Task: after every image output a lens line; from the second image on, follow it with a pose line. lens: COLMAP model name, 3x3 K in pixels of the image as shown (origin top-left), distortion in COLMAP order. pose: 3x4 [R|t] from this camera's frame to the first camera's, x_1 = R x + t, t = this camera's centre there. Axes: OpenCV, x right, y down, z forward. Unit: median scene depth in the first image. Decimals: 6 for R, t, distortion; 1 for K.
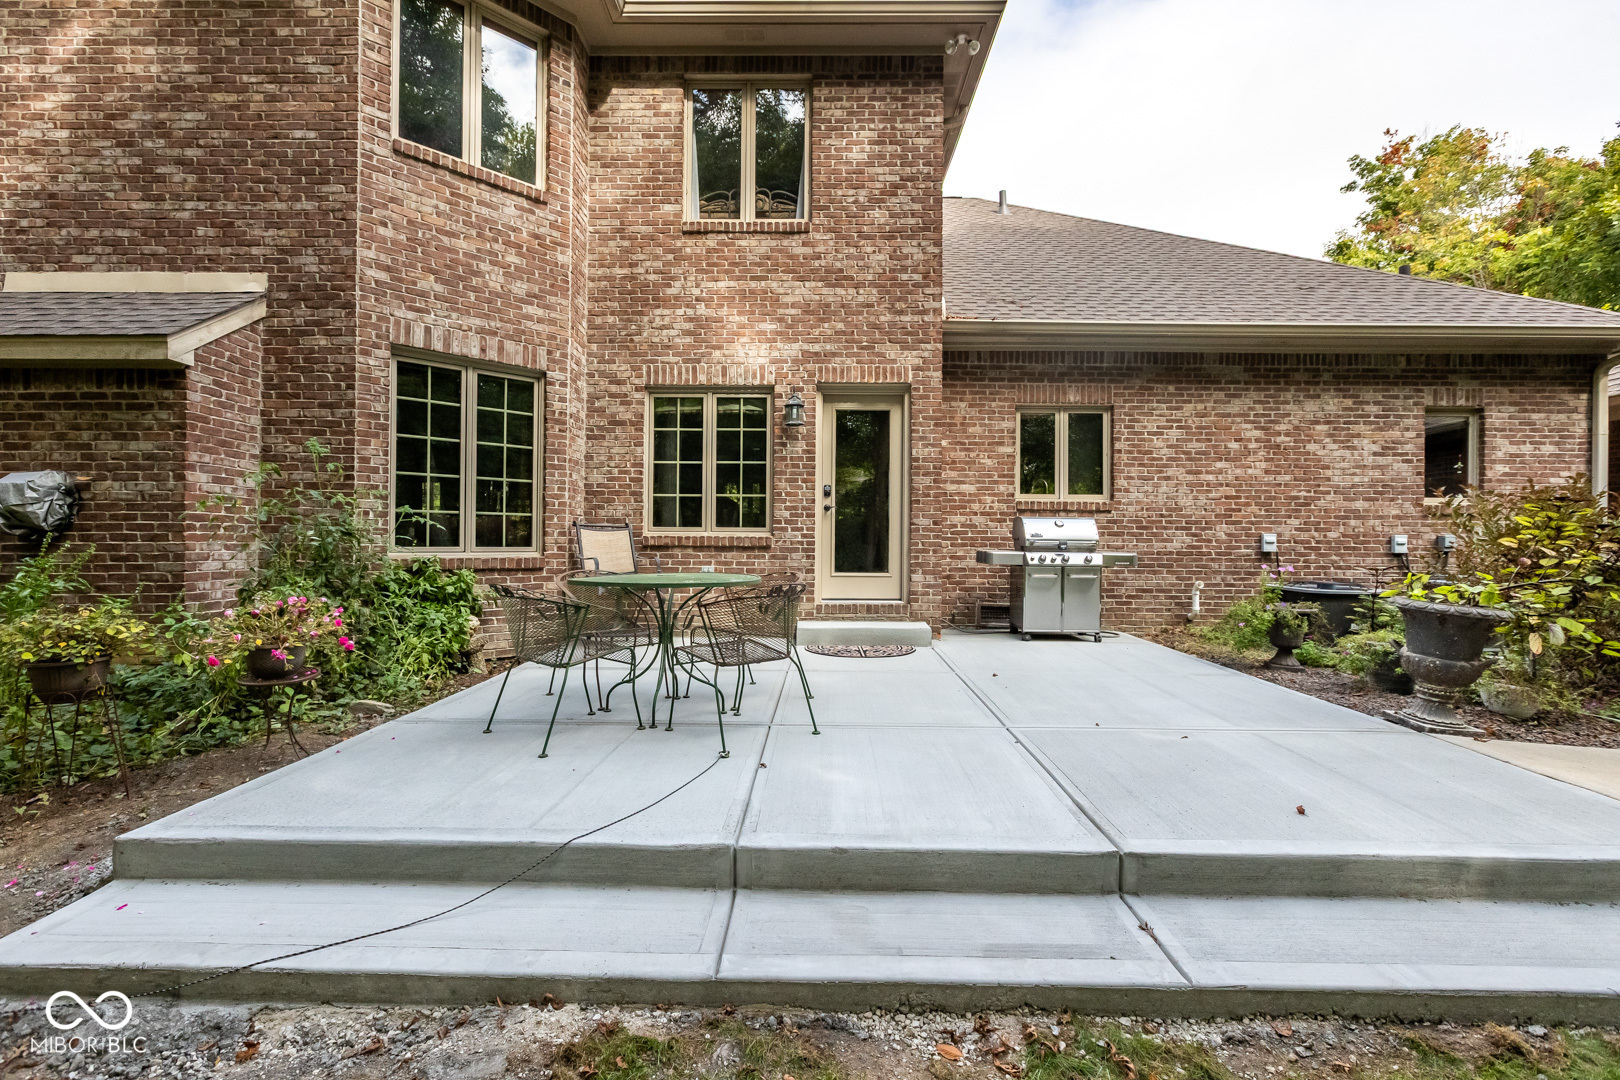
lens RADIAL K [[733.8, 0, 811.6], [0, 733.8, 535.7], [0, 0, 1]] dist [0.002762, 0.000553]
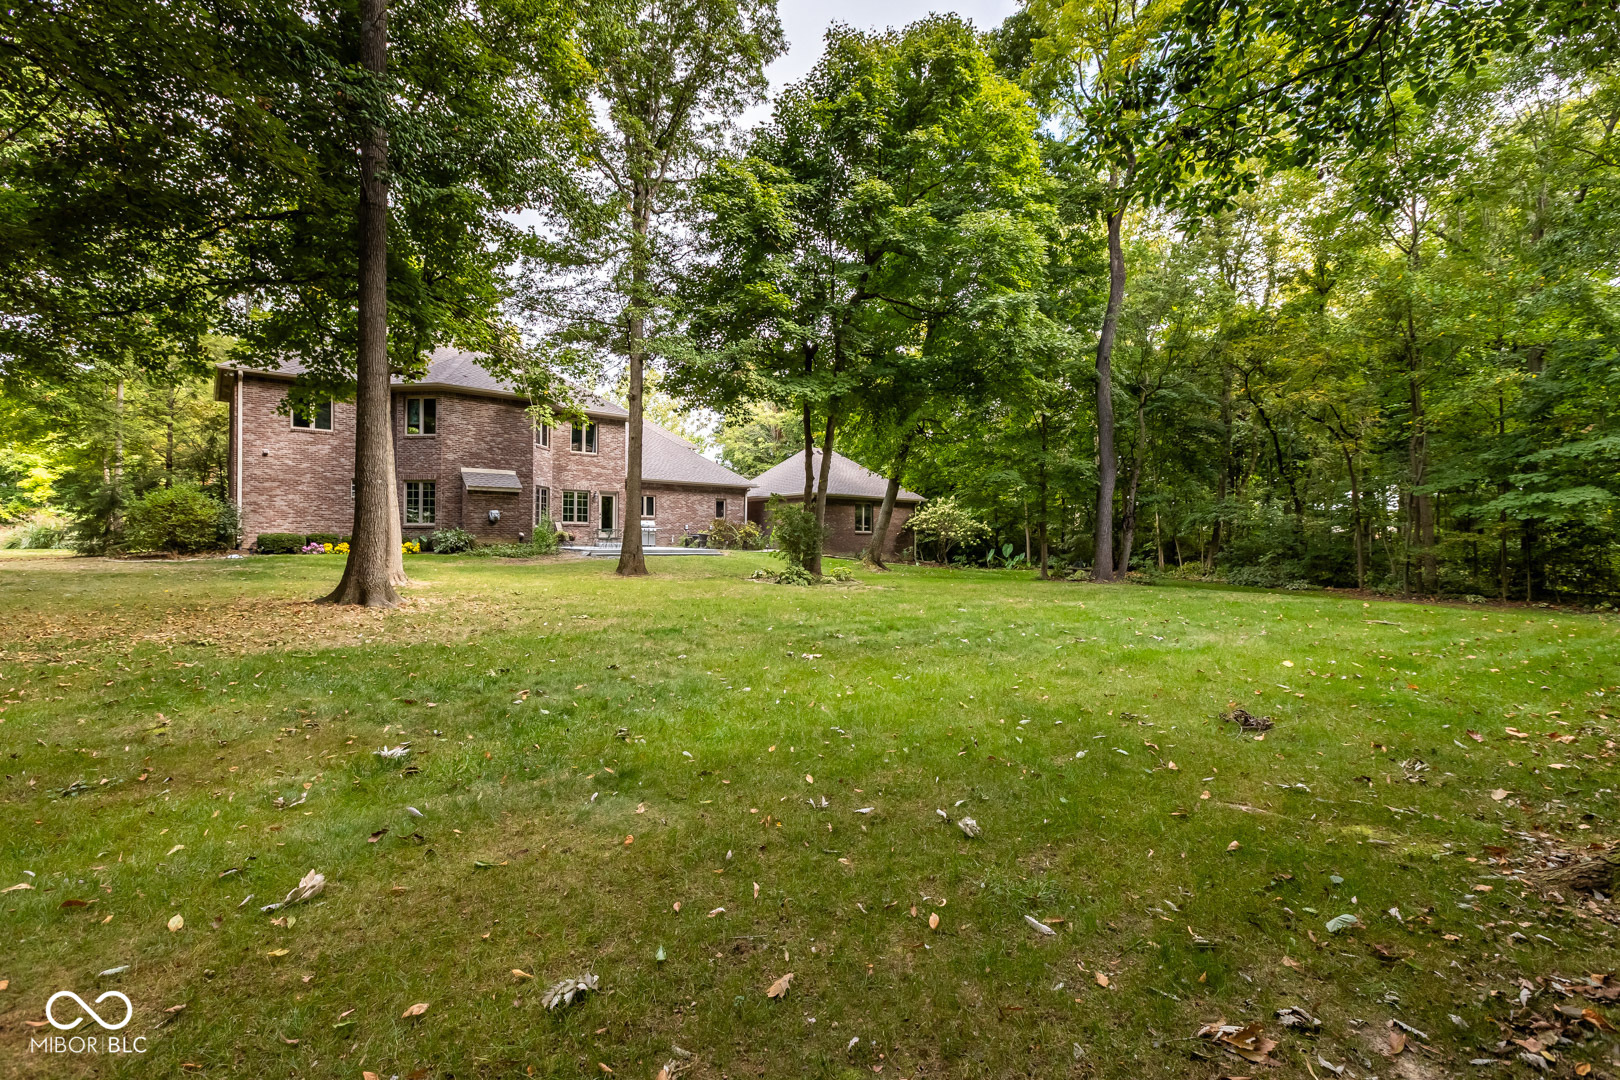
lens RADIAL K [[733.8, 0, 809.8], [0, 733.8, 539.8], [0, 0, 1]] dist [0.002762, 0.000553]
pose [[0.759822, -0.001622, 0.650129, -1.930204], [-0.002666, 0.999981, 0.005610, 0.068806], [-0.650125, -0.005996, 0.759803, -3.250651]]
